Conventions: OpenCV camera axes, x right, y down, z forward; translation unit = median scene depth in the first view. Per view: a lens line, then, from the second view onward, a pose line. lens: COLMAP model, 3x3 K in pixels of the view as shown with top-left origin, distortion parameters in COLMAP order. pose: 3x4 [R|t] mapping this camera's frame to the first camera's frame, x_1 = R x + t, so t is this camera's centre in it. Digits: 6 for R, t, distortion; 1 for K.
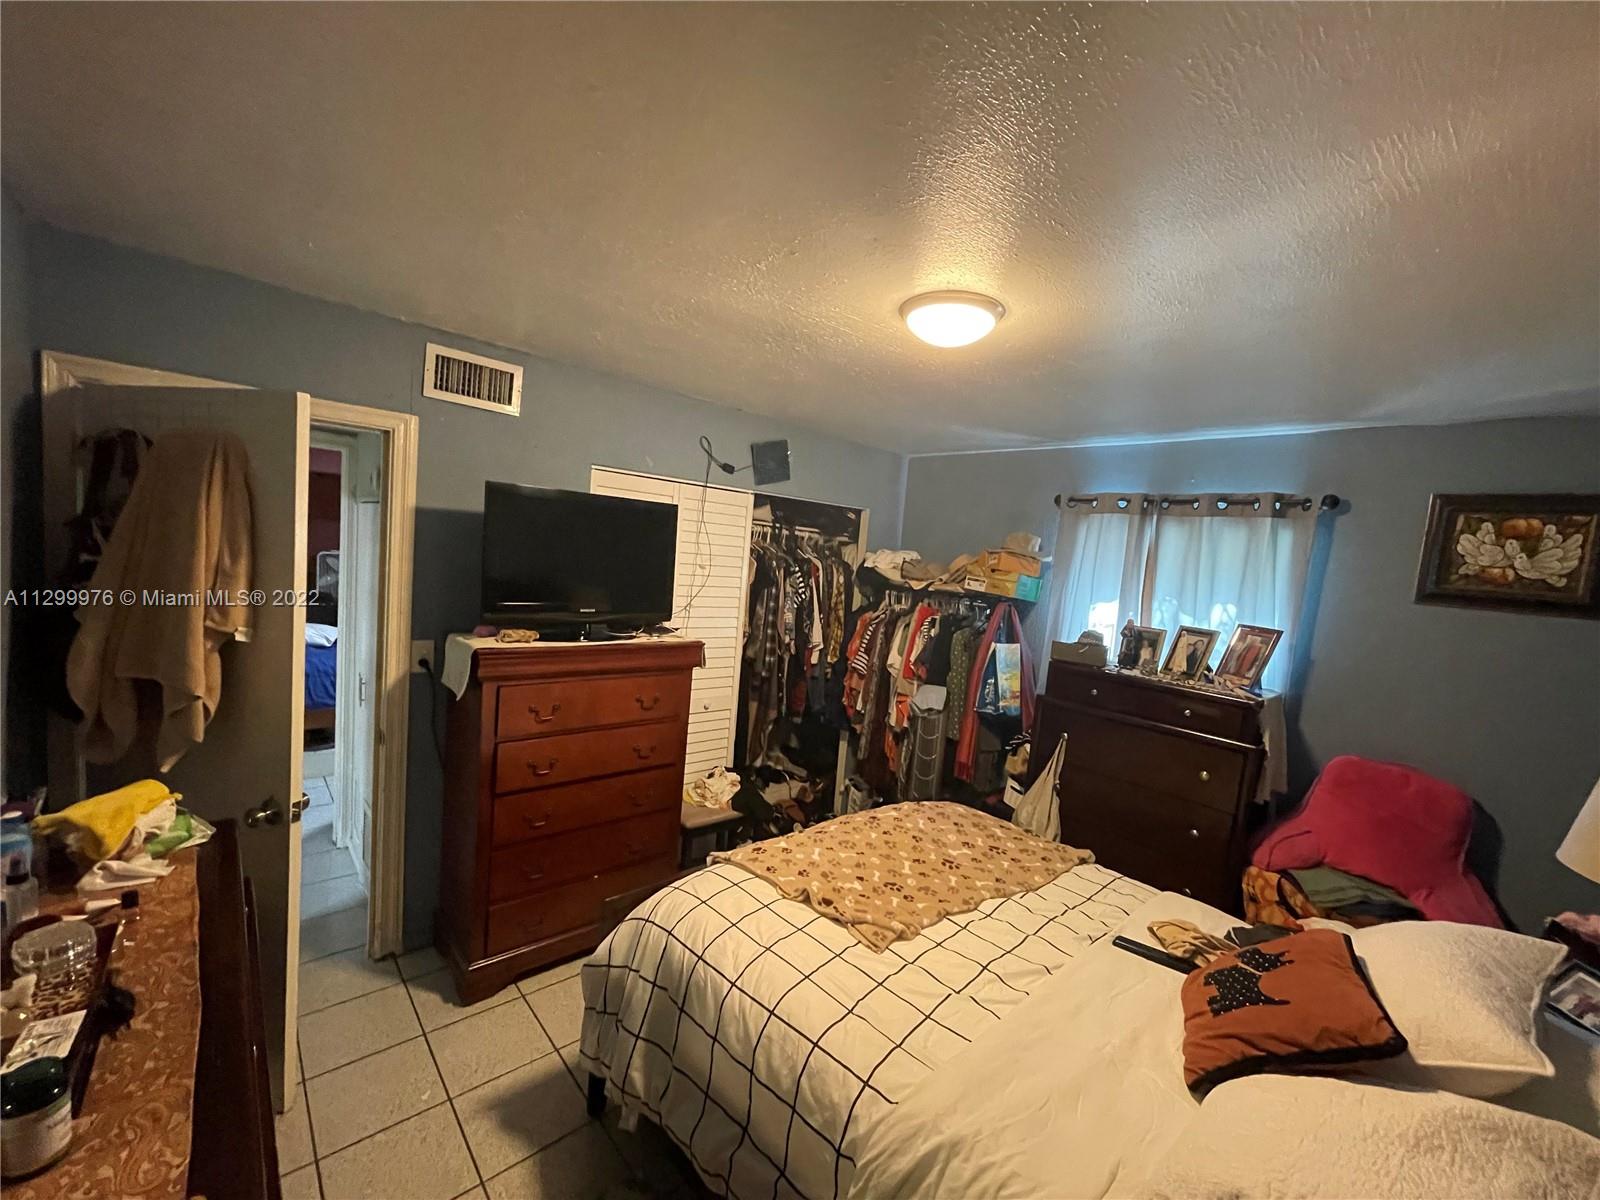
lens RADIAL K [[644.1, 0, 800.0], [0, 644.1, 600.0], [0, 0, 1]] dist [0.001177, -0.000287]
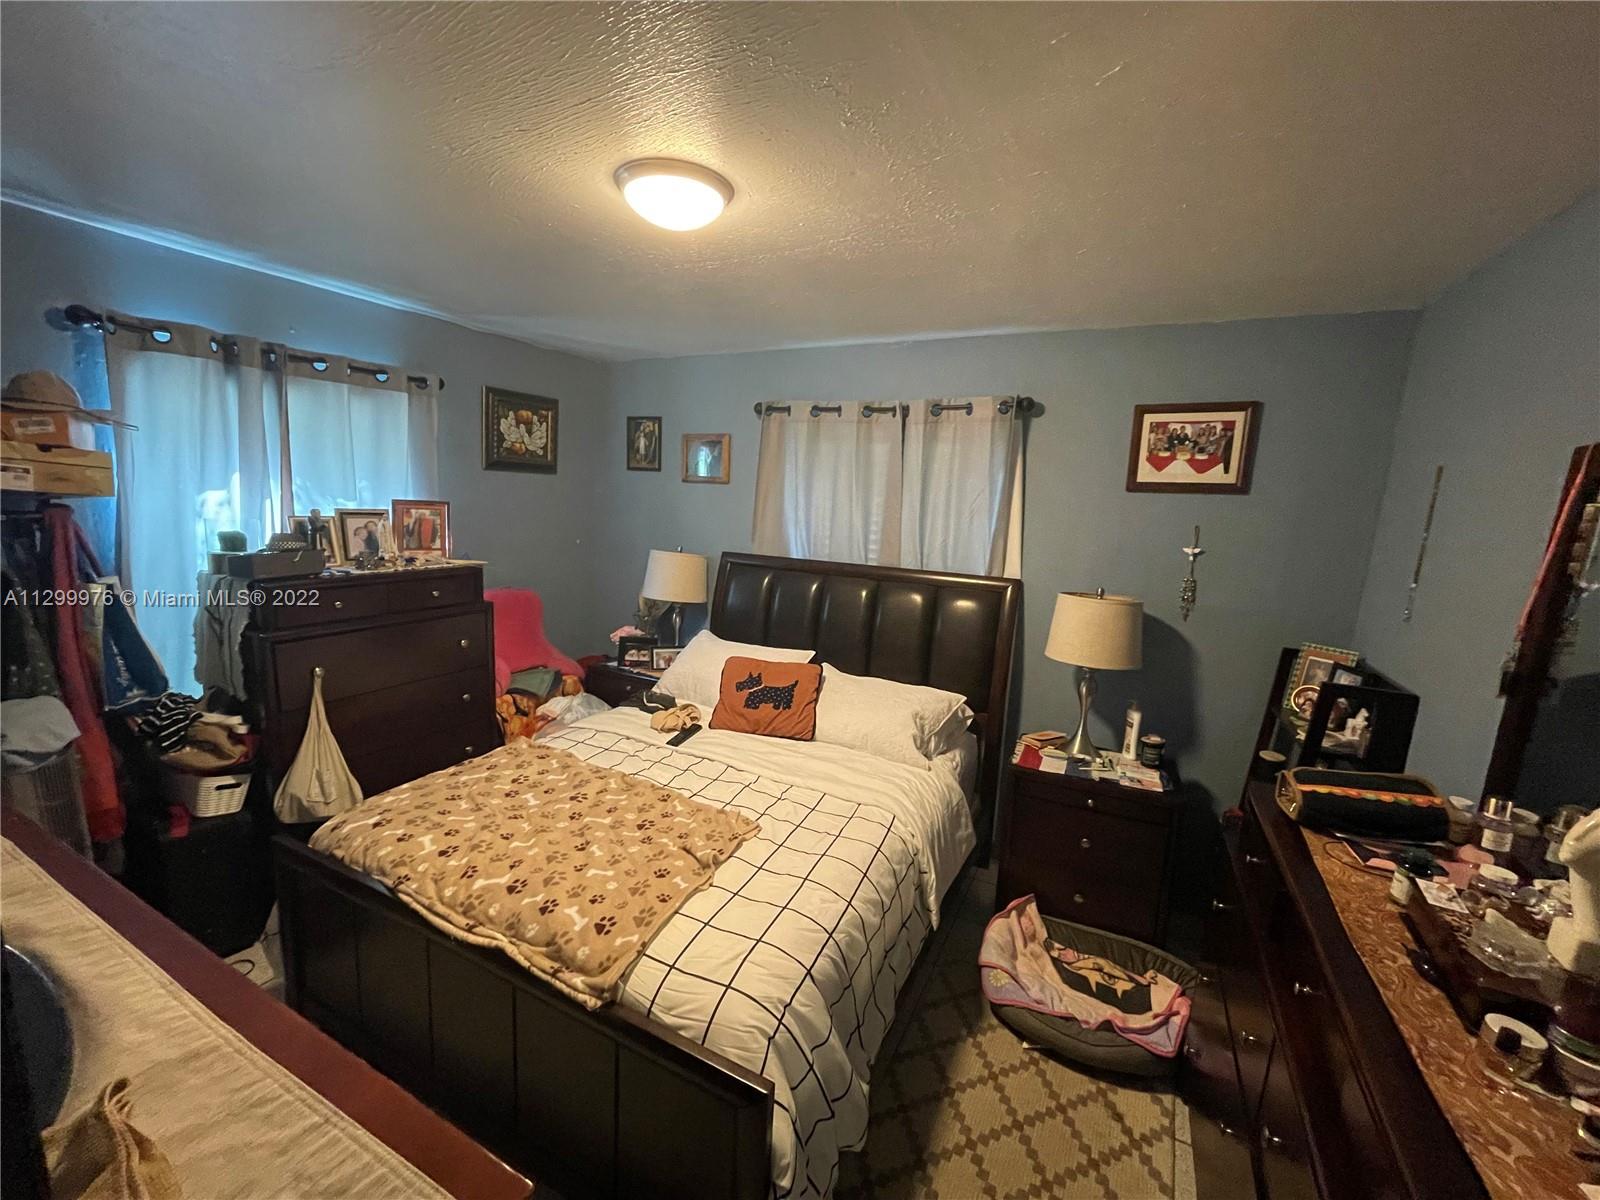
lens RADIAL K [[644.1, 0, 800.0], [0, 644.1, 600.0], [0, 0, 1]] dist [0.001177, -0.000287]
pose [[-0.340554, -0.254685, 0.905074, -0.579491], [-0.008739, 0.963430, 0.267818, -0.103410], [-0.940184, 0.083297, -0.330326, 0.890874]]
